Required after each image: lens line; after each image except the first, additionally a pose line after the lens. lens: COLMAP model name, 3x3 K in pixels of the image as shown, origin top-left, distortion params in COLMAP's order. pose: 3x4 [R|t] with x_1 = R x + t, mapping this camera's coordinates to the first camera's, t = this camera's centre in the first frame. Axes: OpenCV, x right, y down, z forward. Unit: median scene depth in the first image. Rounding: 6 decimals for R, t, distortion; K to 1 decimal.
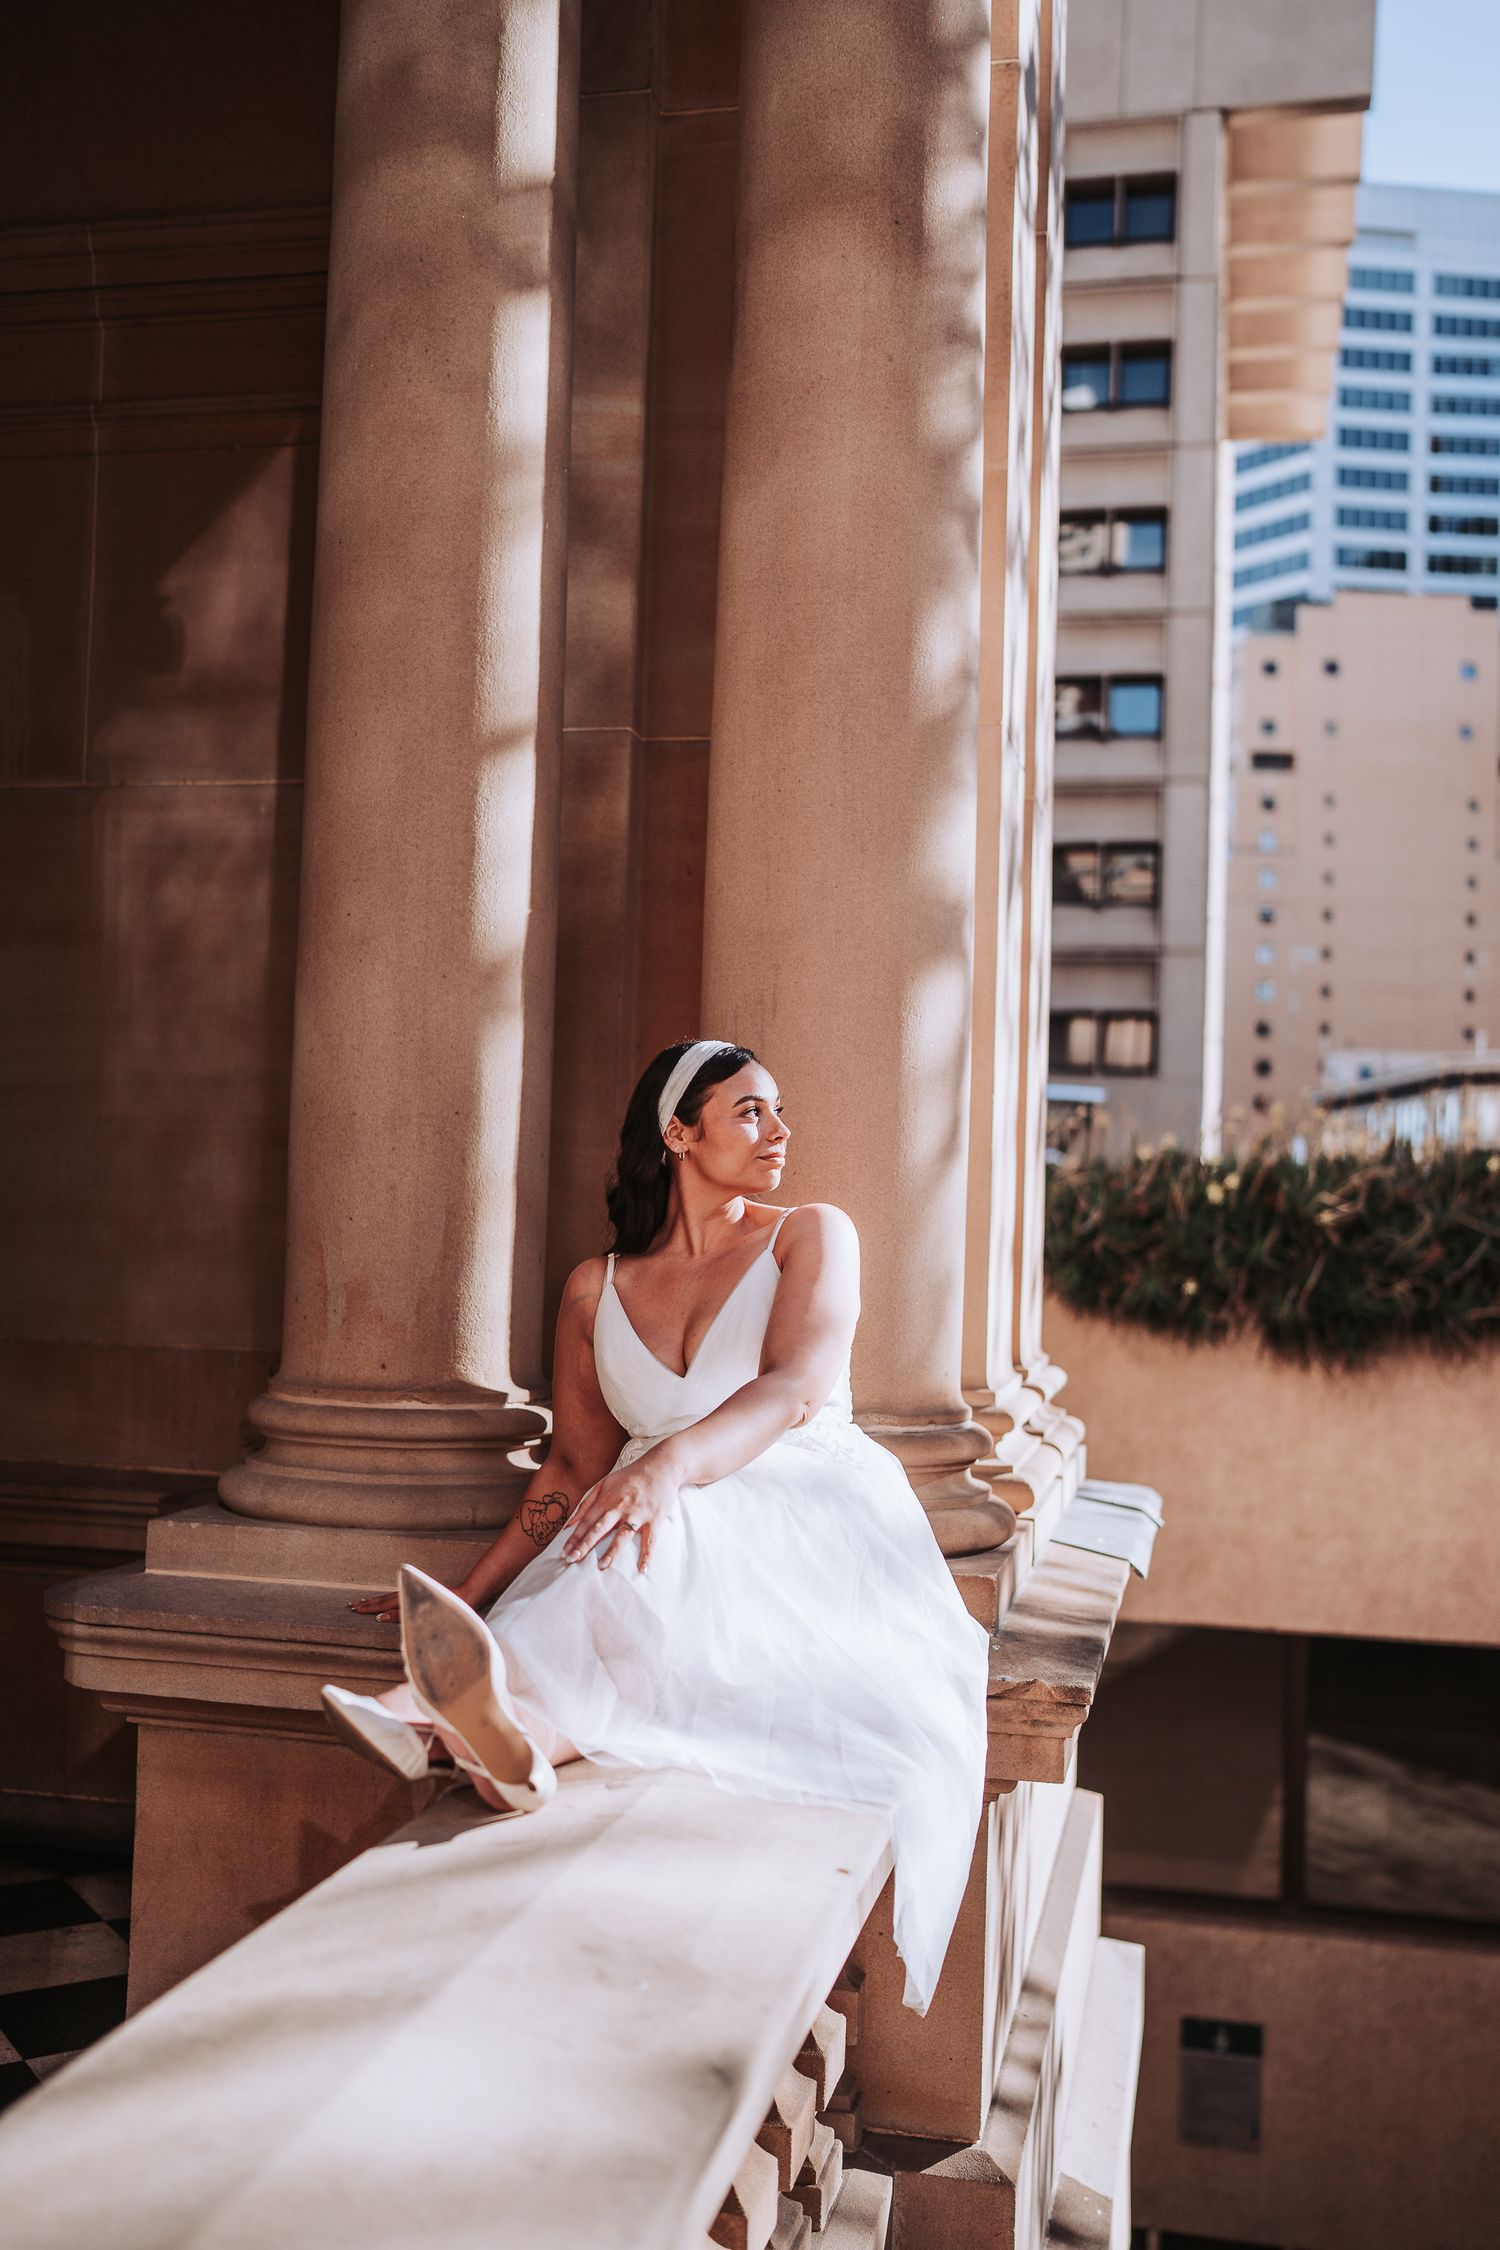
lens RADIAL K [[2231.6, 0, 744.6], [0, 2231.6, 1223.8], [0, 0, 1]] dist [-0.069790, 0.206340]
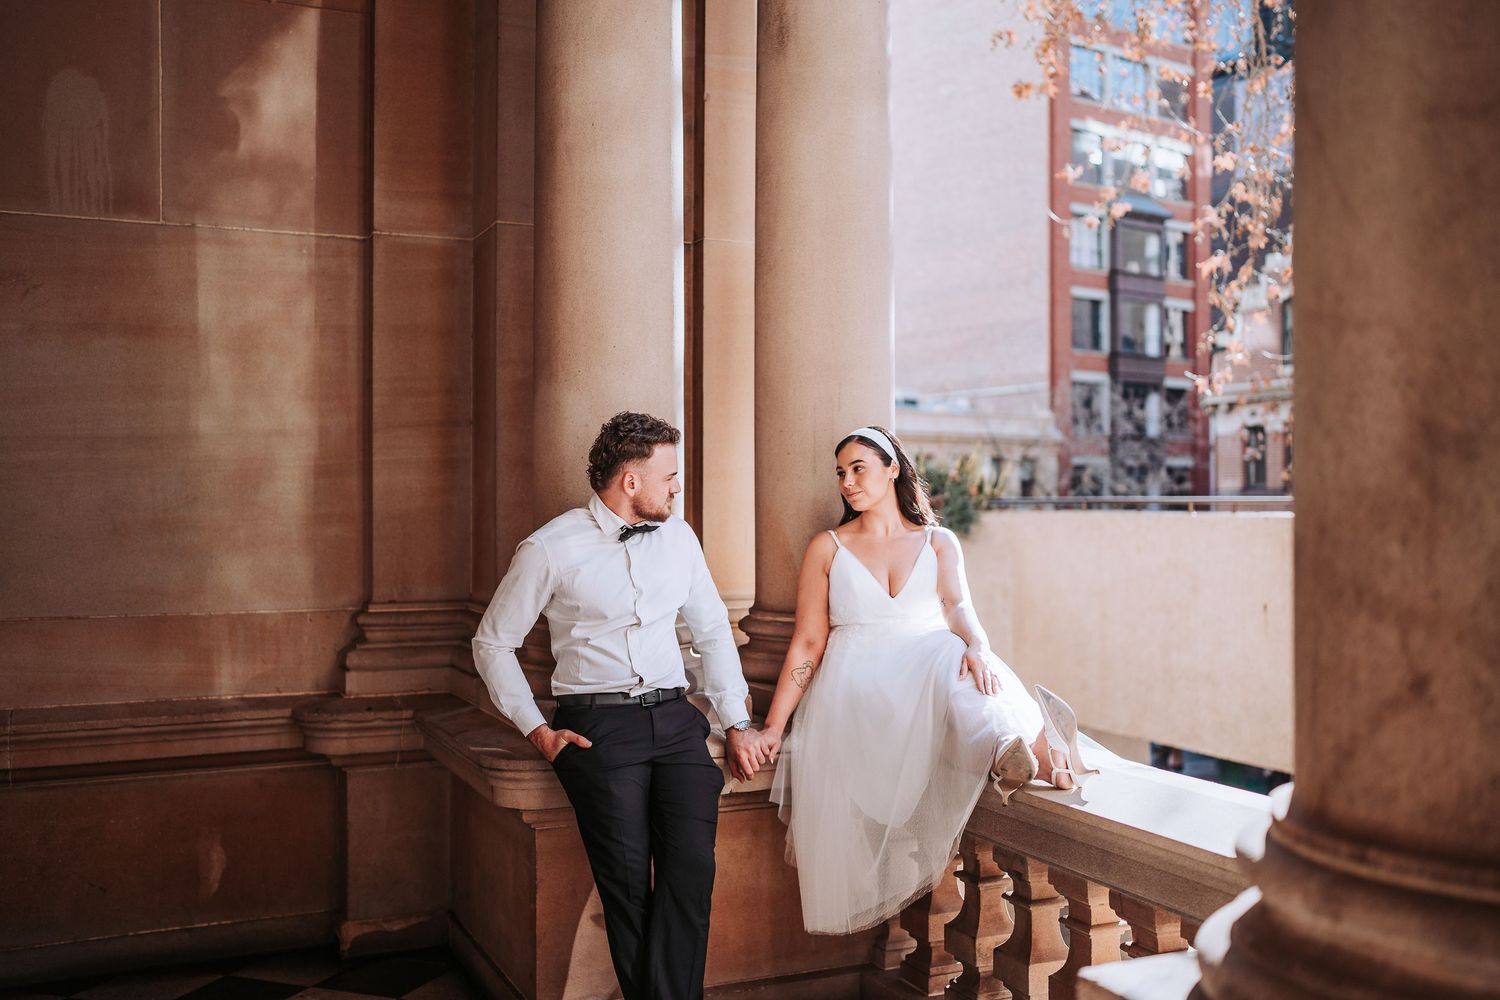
lens RADIAL K [[1487.8, 0, 750.1], [0, 1487.8, 541.1], [0, 0, 1]] dist [-0.069790, 0.206340]
pose [[0.802415, -0.049331, 0.594724, -0.578757], [0.025362, 0.998496, 0.048605, -0.031990], [-0.596227, -0.023918, 0.802460, 0.012213]]
